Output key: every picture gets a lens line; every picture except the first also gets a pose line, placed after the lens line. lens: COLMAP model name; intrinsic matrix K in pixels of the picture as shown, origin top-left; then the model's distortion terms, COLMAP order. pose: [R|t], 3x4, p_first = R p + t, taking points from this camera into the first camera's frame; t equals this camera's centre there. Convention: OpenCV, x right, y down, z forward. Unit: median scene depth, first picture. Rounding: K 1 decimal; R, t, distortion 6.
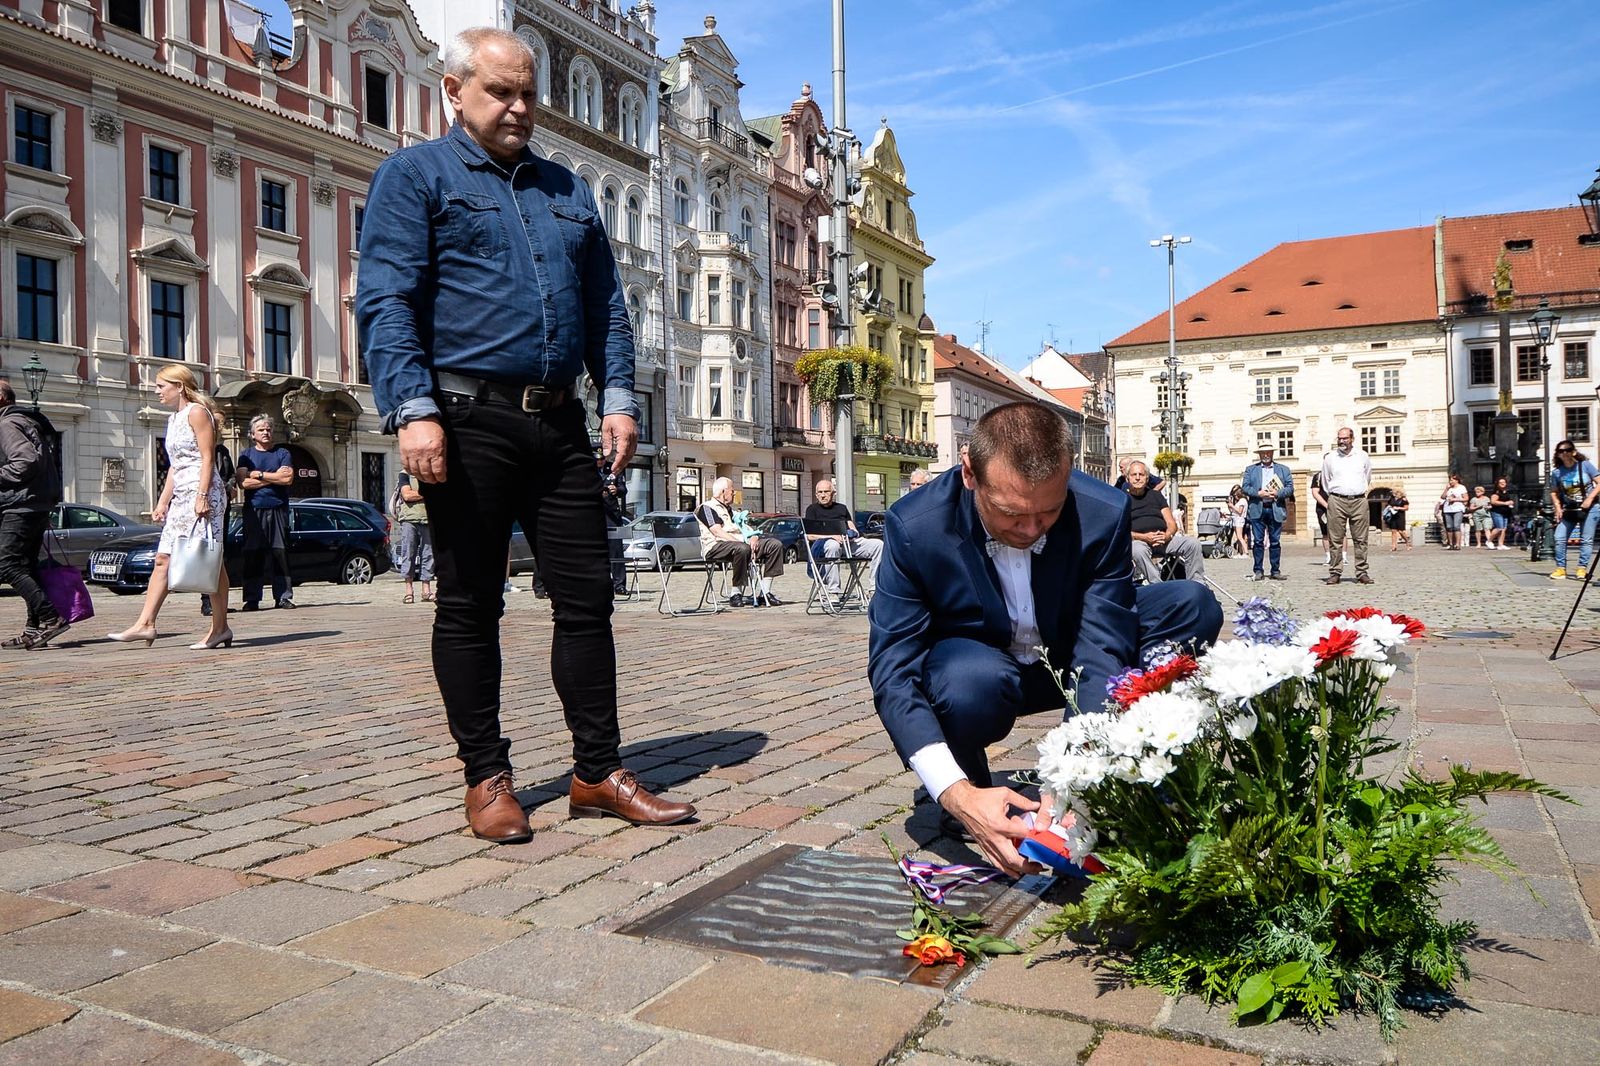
lens RADIAL K [[1202.6, 0, 804.9], [0, 1202.6, 536.0], [0, 0, 1]] dist [0.007955, -0.007474]
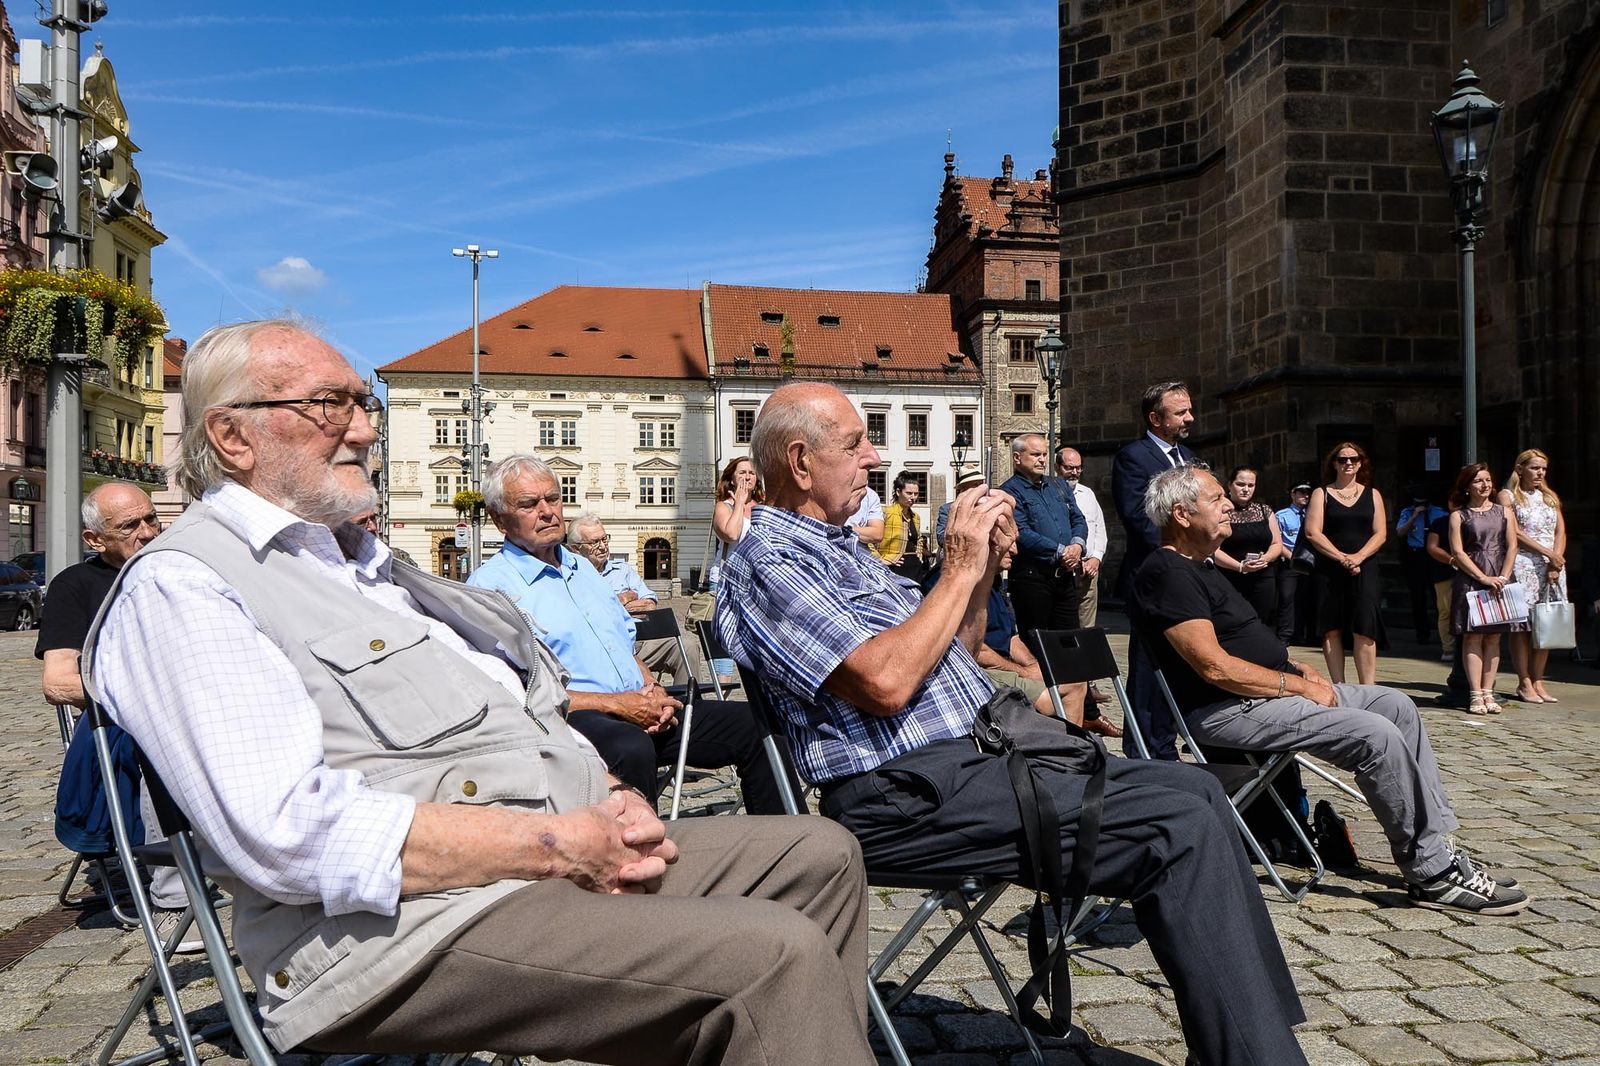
lens RADIAL K [[1202.6, 0, 794.6], [0, 1202.6, 558.5], [0, 0, 1]] dist [0.007955, -0.007474]
pose [[0.821280, 0.019368, 0.570196, -0.003858], [-0.009461, 0.999749, -0.020331, -0.005467], [-0.570447, 0.011303, 0.821257, 0.157743]]
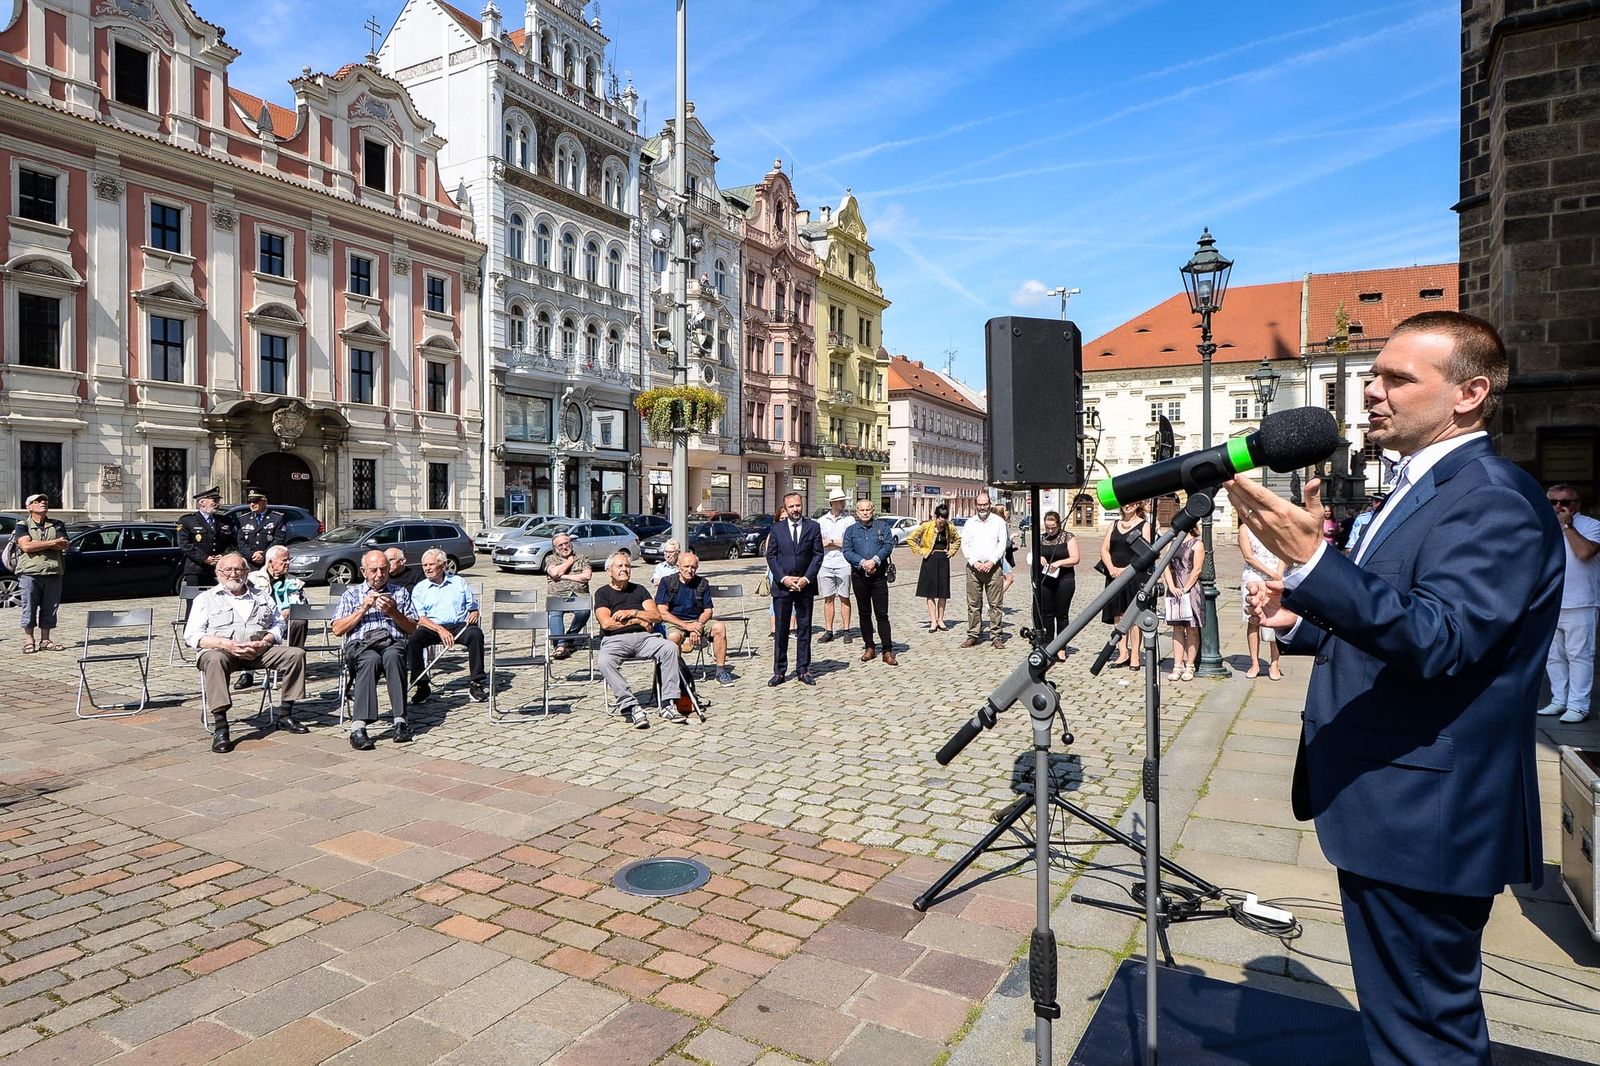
lens RADIAL K [[927.0, 0, 805.9], [0, 927.0, 524.0], [0, 0, 1]] dist [0.012557, -0.014524]
pose [[0.999209, 0.022144, -0.033020, 0.087997], [-0.021692, 0.999667, 0.014008, -0.019606], [0.033320, -0.013280, 0.999357, 0.057722]]
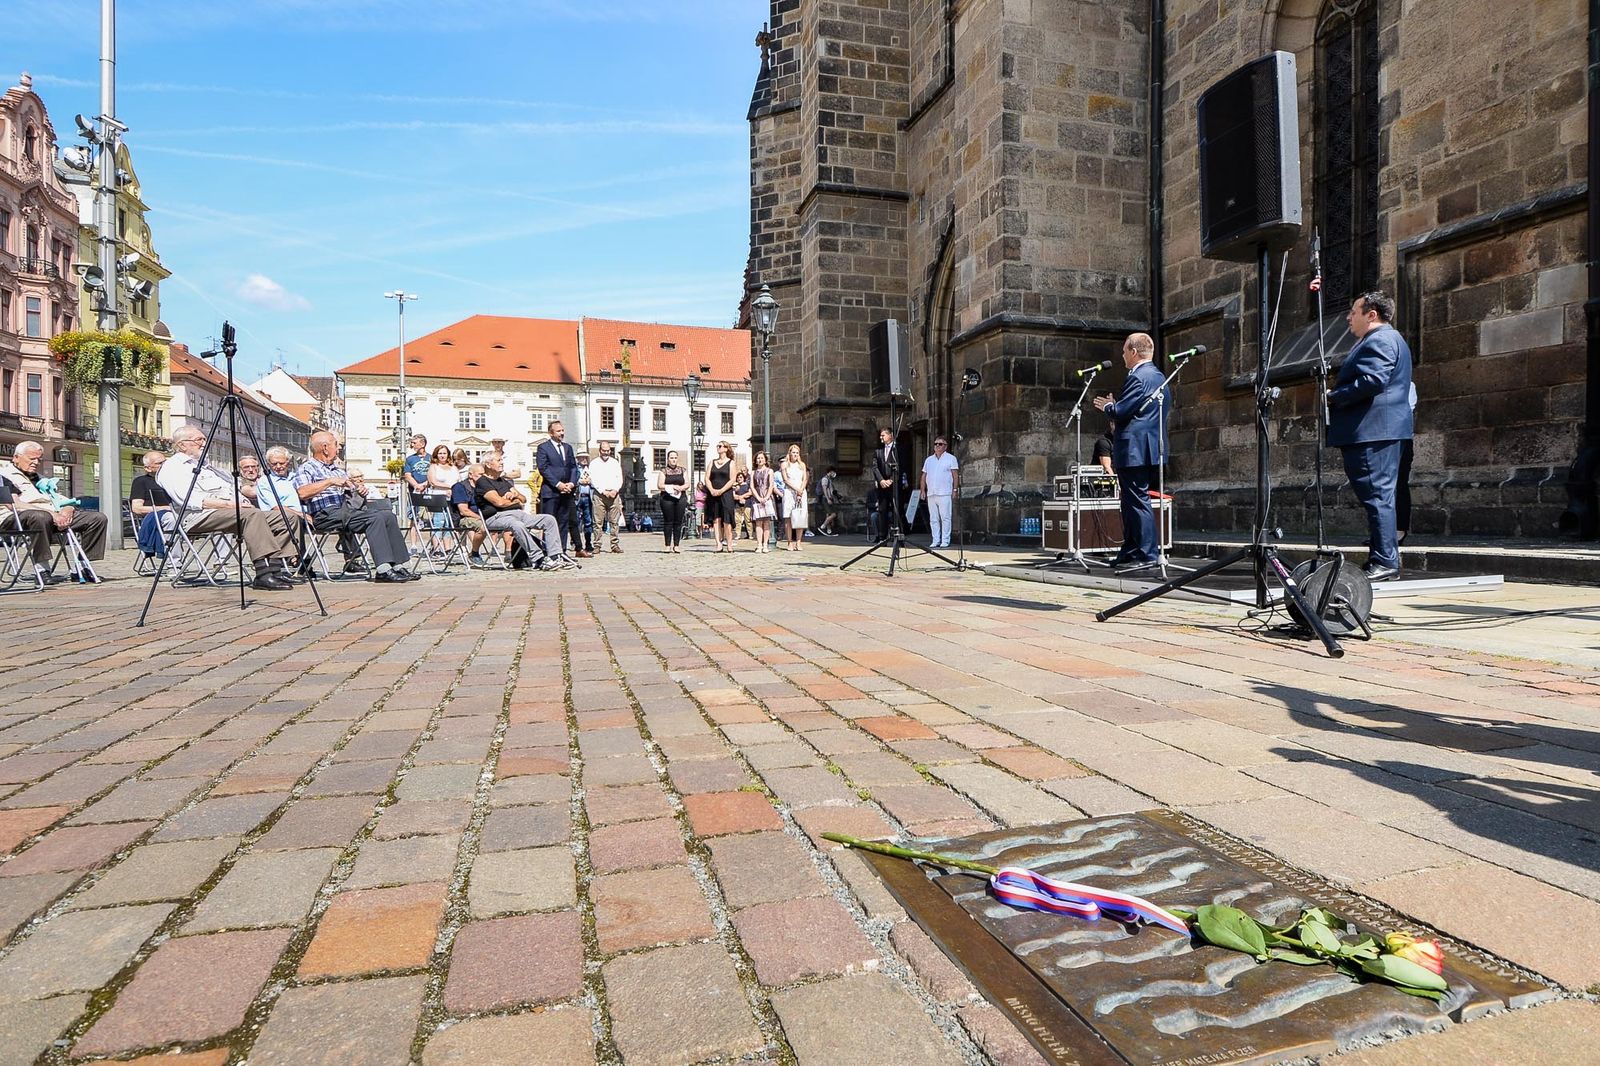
lens RADIAL K [[866.7, 0, 807.1], [0, 866.7, 542.1], [0, 0, 1]] dist [-0.005312, -0.009802]
pose [[0.725792, -0.000791, 0.687914, -0.019020], [-0.010169, 0.999878, 0.011879, 0.003147], [-0.687839, -0.015617, 0.725695, 0.030477]]
